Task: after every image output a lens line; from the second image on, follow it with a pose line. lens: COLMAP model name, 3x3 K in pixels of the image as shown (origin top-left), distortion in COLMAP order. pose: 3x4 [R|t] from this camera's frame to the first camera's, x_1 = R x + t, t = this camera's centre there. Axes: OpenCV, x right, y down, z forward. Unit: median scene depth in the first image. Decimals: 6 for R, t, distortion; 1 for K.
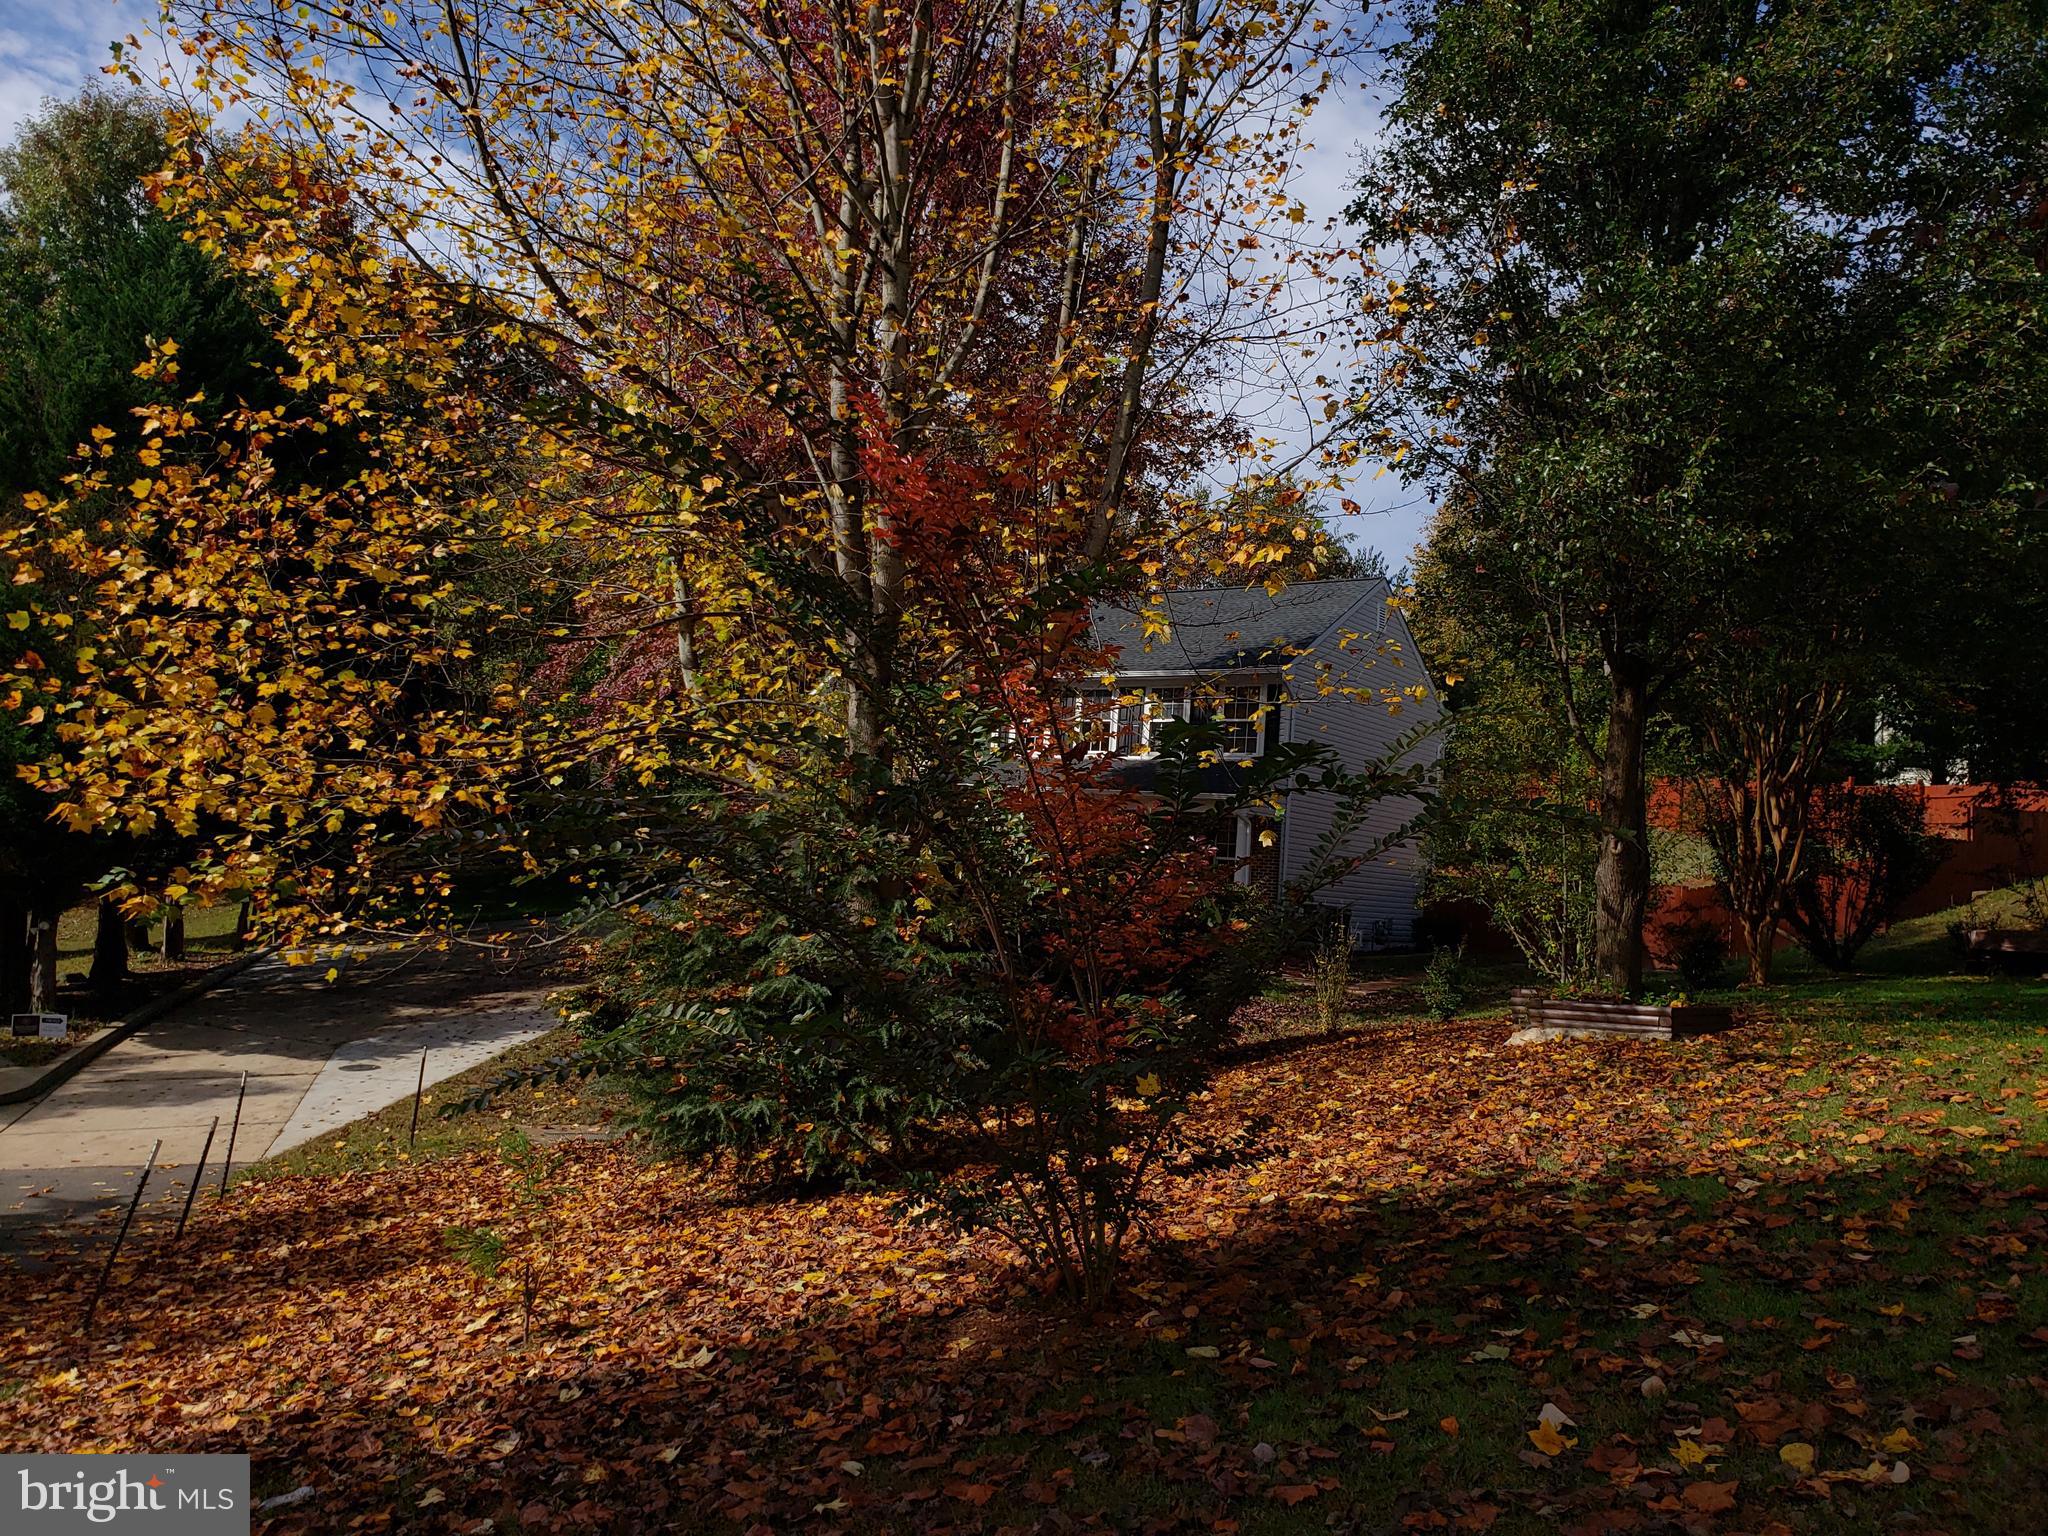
lens RADIAL K [[1560.3, 0, 1024.0], [0, 1560.3, 768.0], [0, 0, 1]] dist [0.004877, 0.002194]
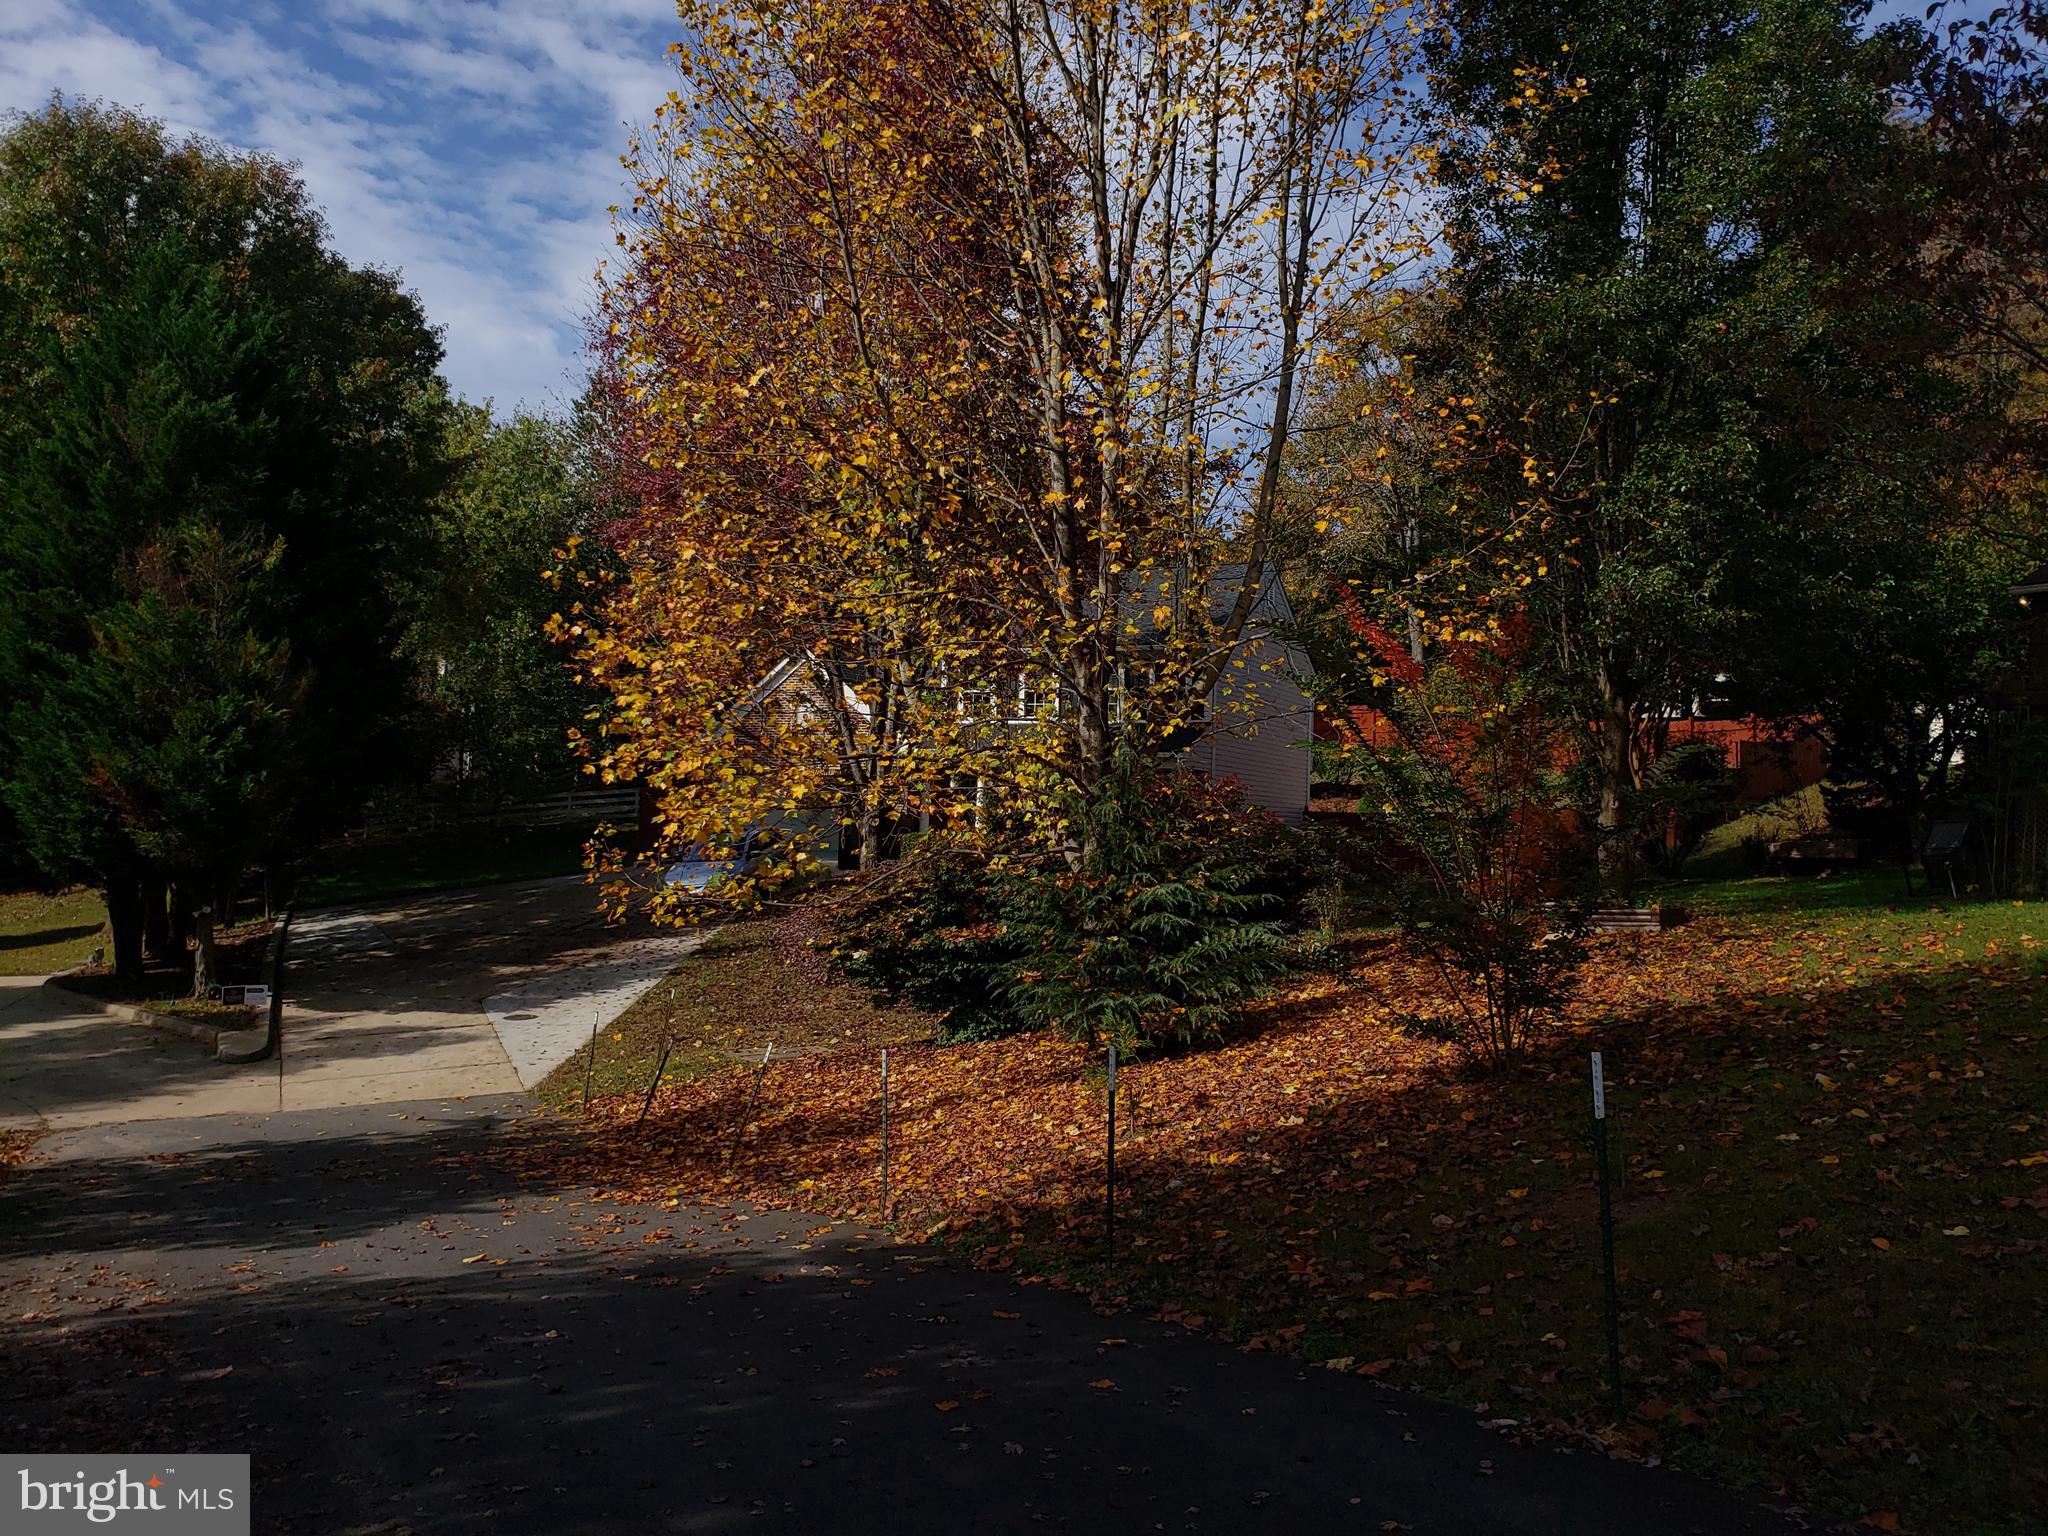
lens RADIAL K [[1554.4, 0, 1024.0], [0, 1554.4, 768.0], [0, 0, 1]] dist [-0.003167, 0.000382]
pose [[0.987930, -0.034457, 0.151018, -0.227582], [0.028452, 0.998723, 0.041745, -0.034784], [-0.152263, -0.036945, 0.987649, -0.214219]]
